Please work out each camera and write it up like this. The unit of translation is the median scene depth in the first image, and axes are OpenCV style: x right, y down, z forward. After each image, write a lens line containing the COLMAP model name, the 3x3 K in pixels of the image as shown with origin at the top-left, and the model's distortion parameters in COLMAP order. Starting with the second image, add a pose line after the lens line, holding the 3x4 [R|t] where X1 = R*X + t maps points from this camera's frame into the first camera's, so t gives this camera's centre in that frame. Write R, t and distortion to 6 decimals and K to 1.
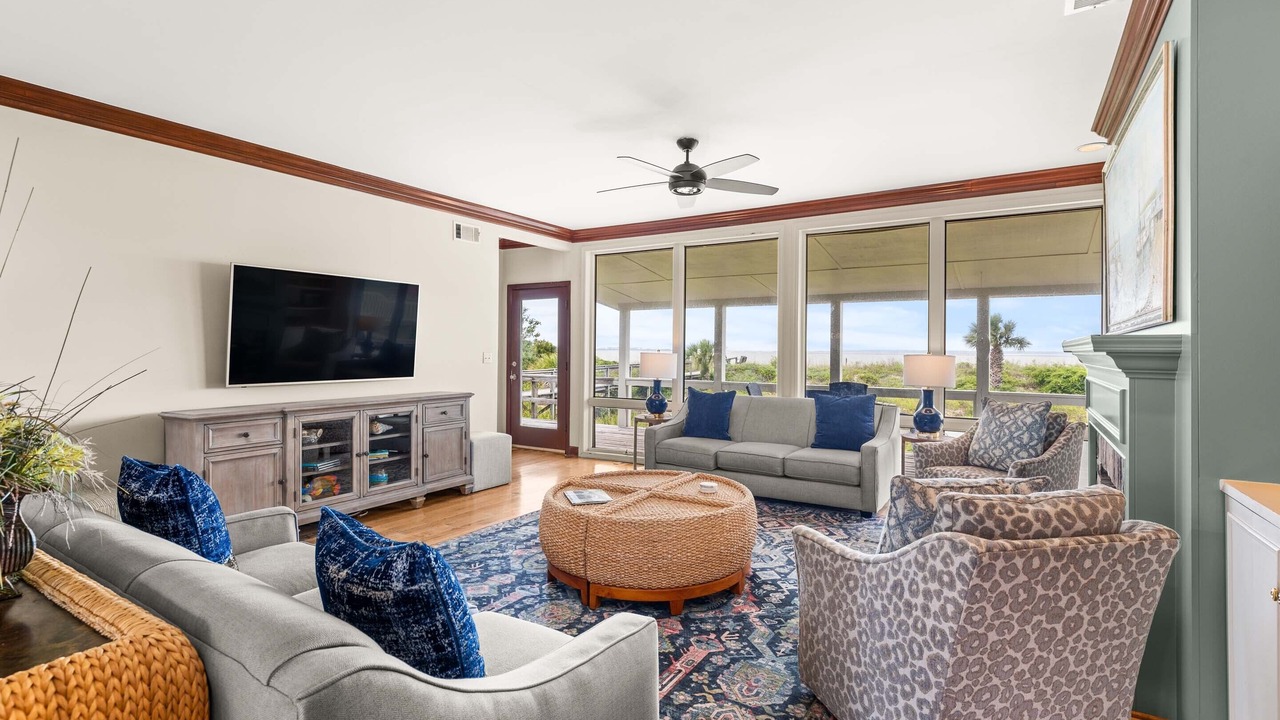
lens RADIAL K [[598.3, 0, 654.3], [0, 598.3, 337.8], [0, 0, 1]] dist [0.003318, 0.000033]
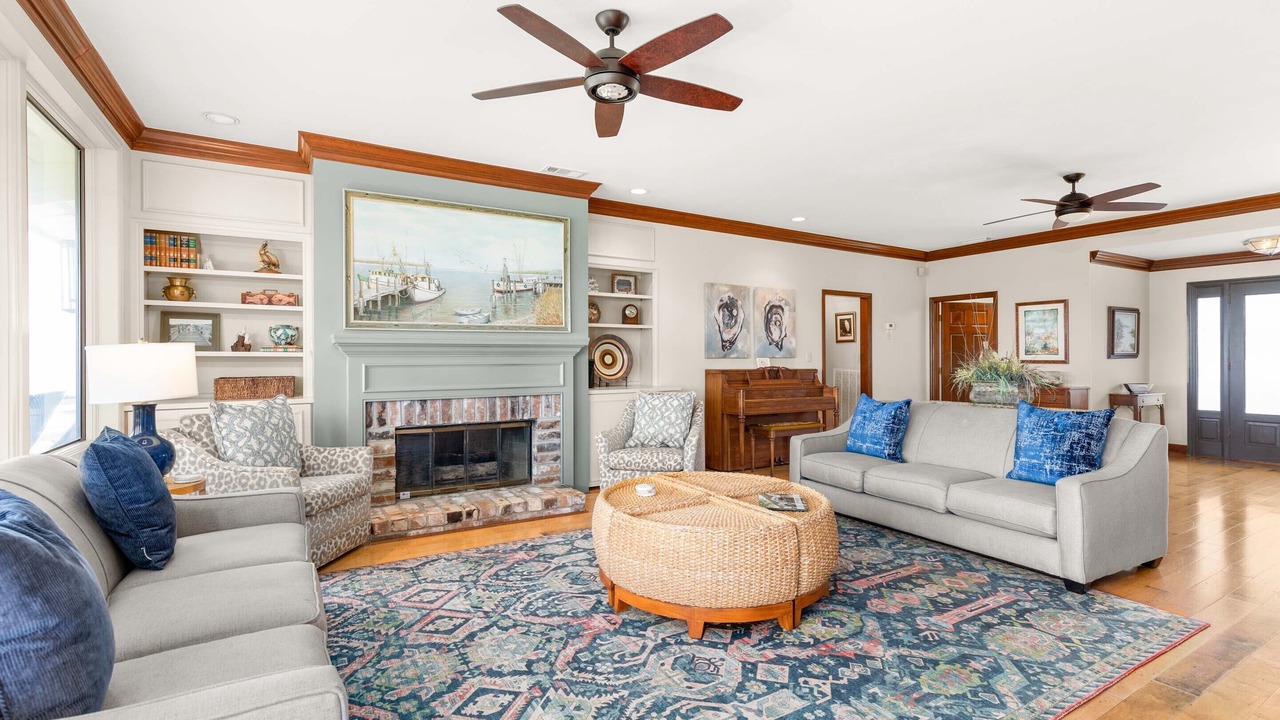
lens RADIAL K [[590.6, 0, 648.2], [0, 590.6, 356.1], [0, 0, 1]] dist [0.005113, 0.000204]
pose [[-0.888279, -0.003780, 0.459289, -0.293162], [-0.012344, 0.999801, -0.015644, 0.055596], [-0.459139, -0.019565, -0.888149, 1.631994]]
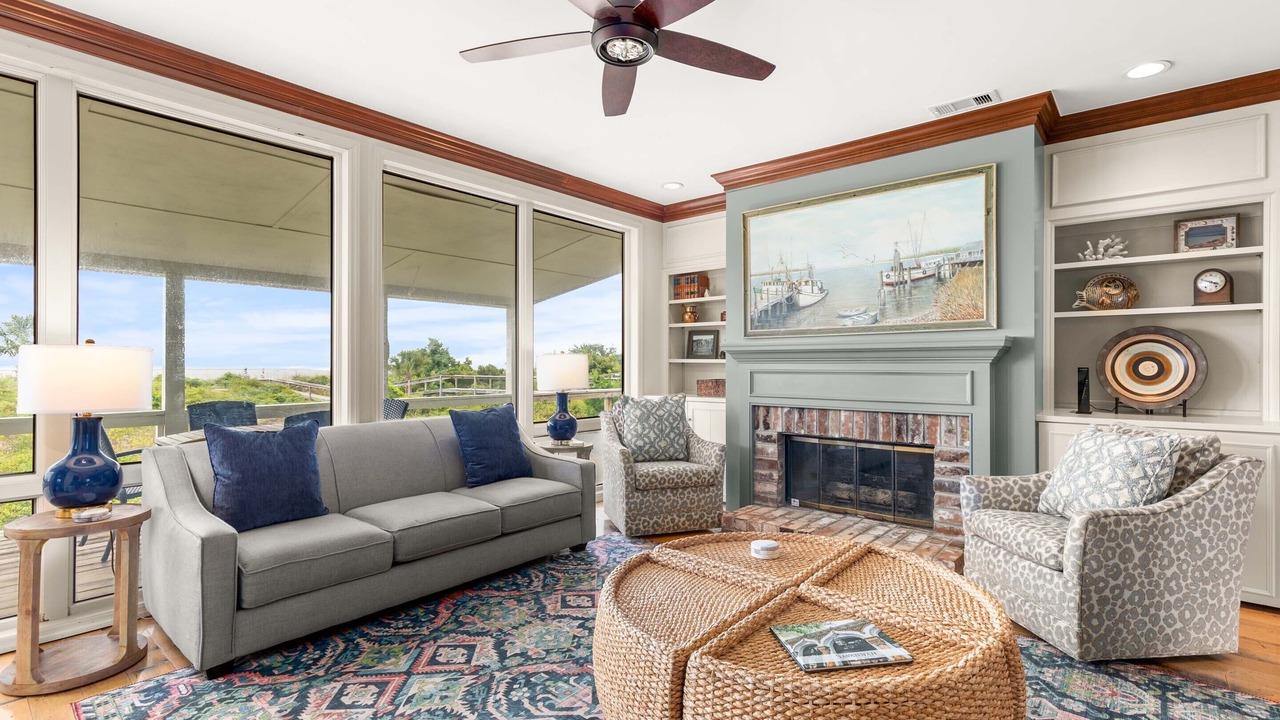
lens RADIAL K [[580.9, 0, 649.4], [0, 580.9, 362.0], [0, 0, 1]] dist [0.005499, 0.000183]
pose [[0.151145, -0.002672, 0.988508, -0.500562], [-0.018634, 0.999811, 0.005552, 0.041310], [-0.988336, -0.019259, 0.151067, 0.937936]]
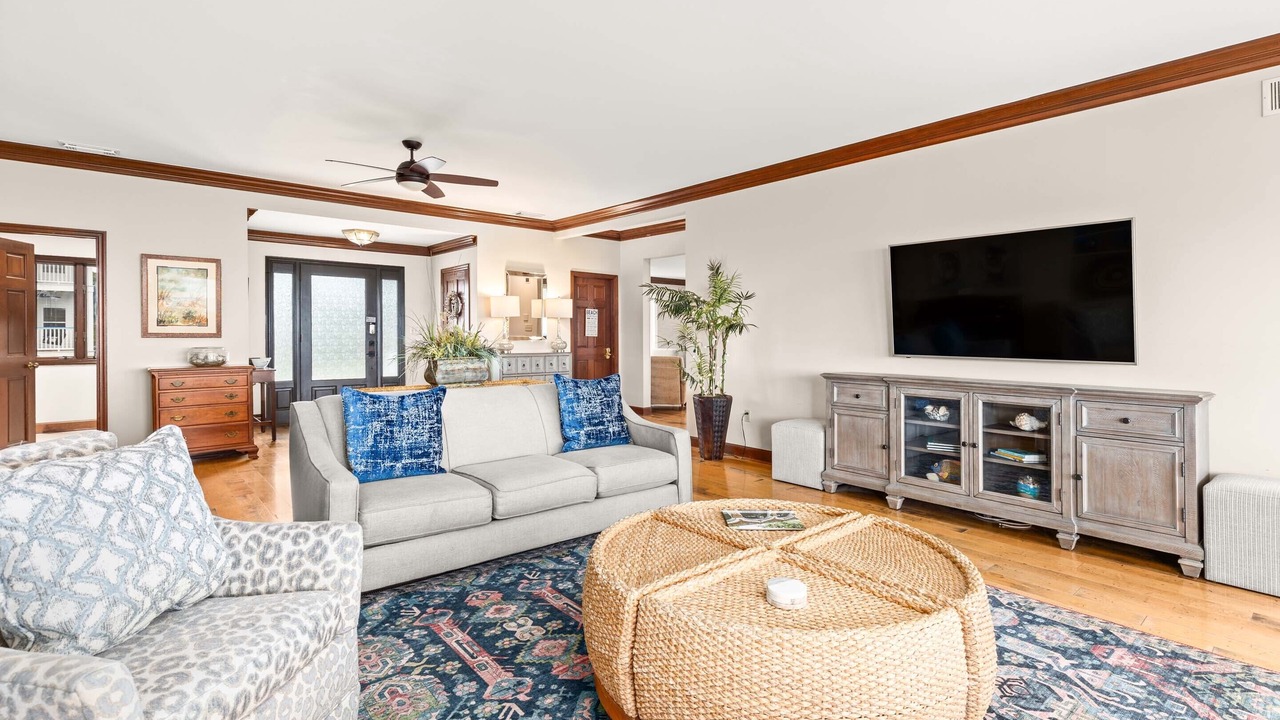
lens RADIAL K [[598.3, 0, 654.3], [0, 598.3, 337.8], [0, 0, 1]] dist [0.003318, 0.000033]
pose [[-0.297691, 0.000840, -0.954662, 0.506579], [0.008742, 0.999960, -0.001846, 0.048423], [0.954622, -0.008895, -0.297686, 0.943507]]
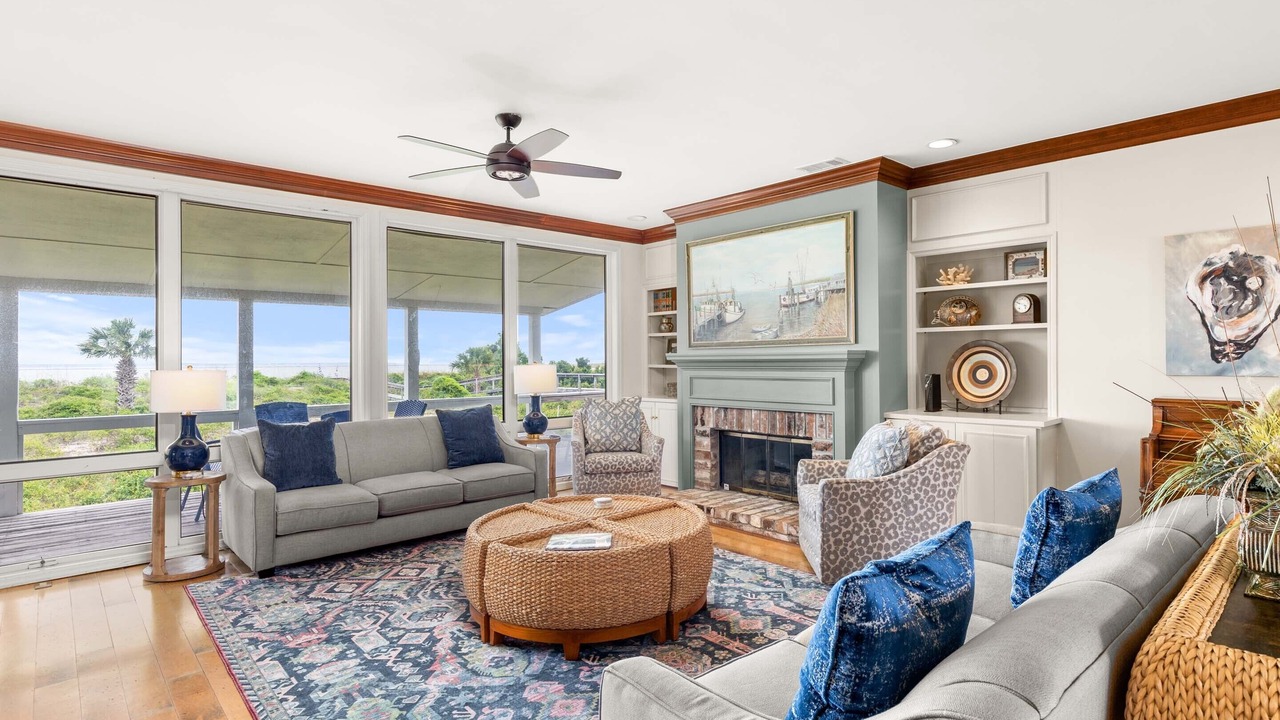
lens RADIAL K [[643.6, 0, 676.9], [0, 643.6, 352.4], [0, 0, 1]] dist [-0.001338, -0.000576]
pose [[0.250487, 0.000052, 0.968120, -0.810119], [-0.007572, 0.999970, 0.001906, 0.002036], [-0.968090, -0.007807, 0.250480, 0.566340]]
